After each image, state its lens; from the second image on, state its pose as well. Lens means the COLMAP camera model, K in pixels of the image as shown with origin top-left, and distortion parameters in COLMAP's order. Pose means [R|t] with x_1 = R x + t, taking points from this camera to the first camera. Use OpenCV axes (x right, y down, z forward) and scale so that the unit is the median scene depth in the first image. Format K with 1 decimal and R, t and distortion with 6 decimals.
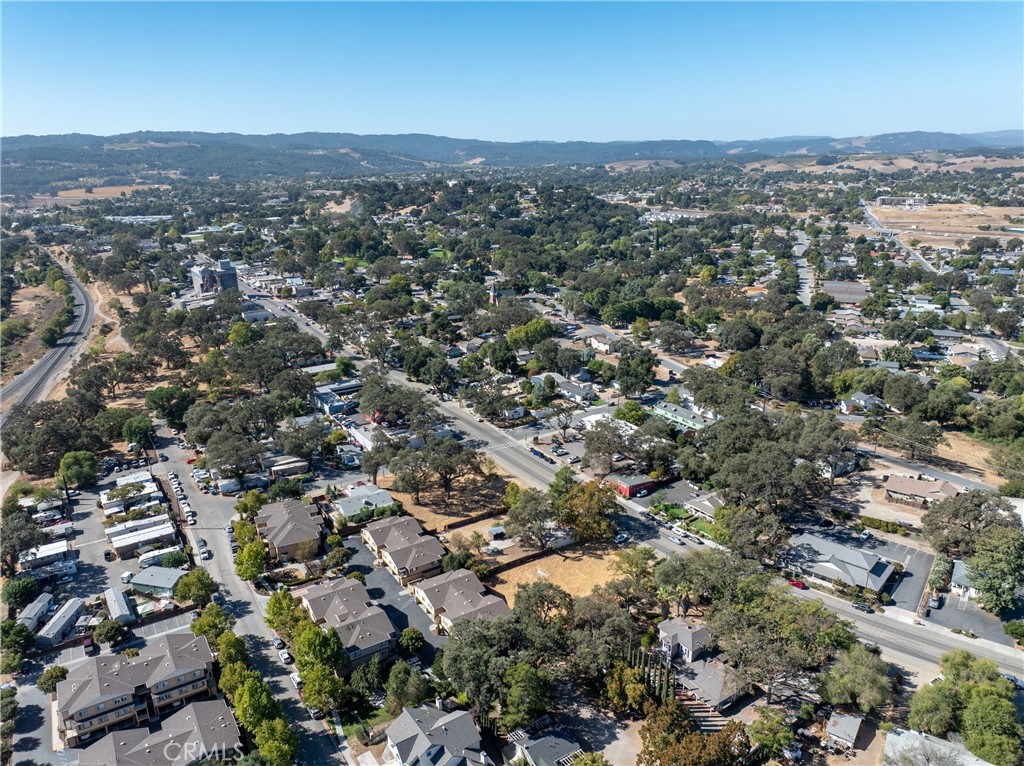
lens RADIAL K [[717.3, 0, 512.0], [0, 717.3, 383.0], [0, 0, 1]] dist [-0.024341, -0.001742]
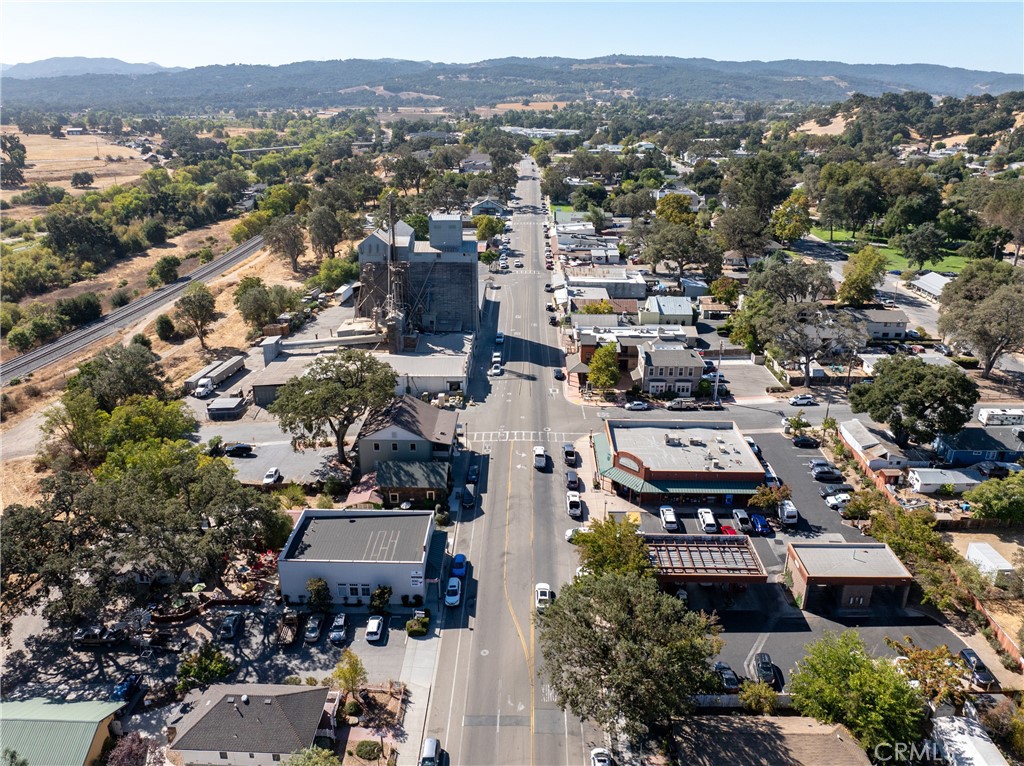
lens RADIAL K [[747.8, 0, 513.7], [0, 747.8, 350.1], [0, 0, 1]] dist [-0.041523, 0.003566]
pose [[0.827448, 0.201163, -0.524274, -0.414360], [-0.186279, 0.979096, 0.081677, -0.301400], [0.529744, 0.030078, 0.847624, 1.529382]]
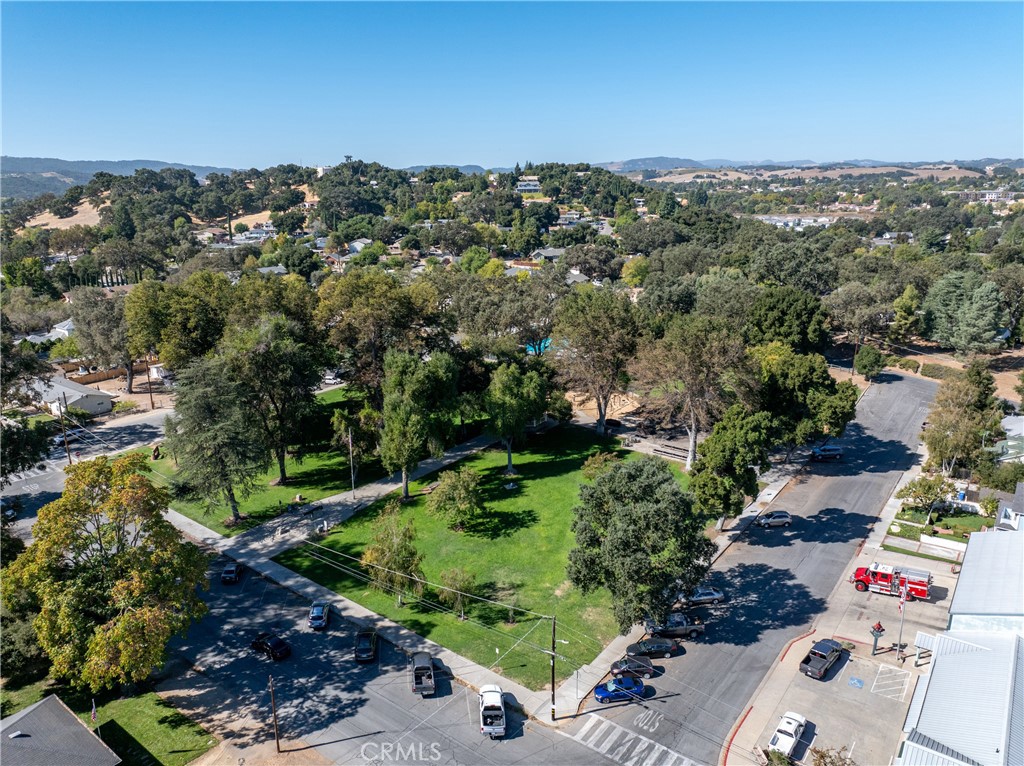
lens RADIAL K [[717.3, 0, 512.0], [0, 717.3, 383.0], [0, 0, 1]] dist [-0.024341, -0.001742]
pose [[0.940990, -0.096556, 0.324369, -0.610088], [0.110269, 0.993609, -0.024116, -0.496380], [-0.319968, 0.058461, 0.945623, 2.317270]]
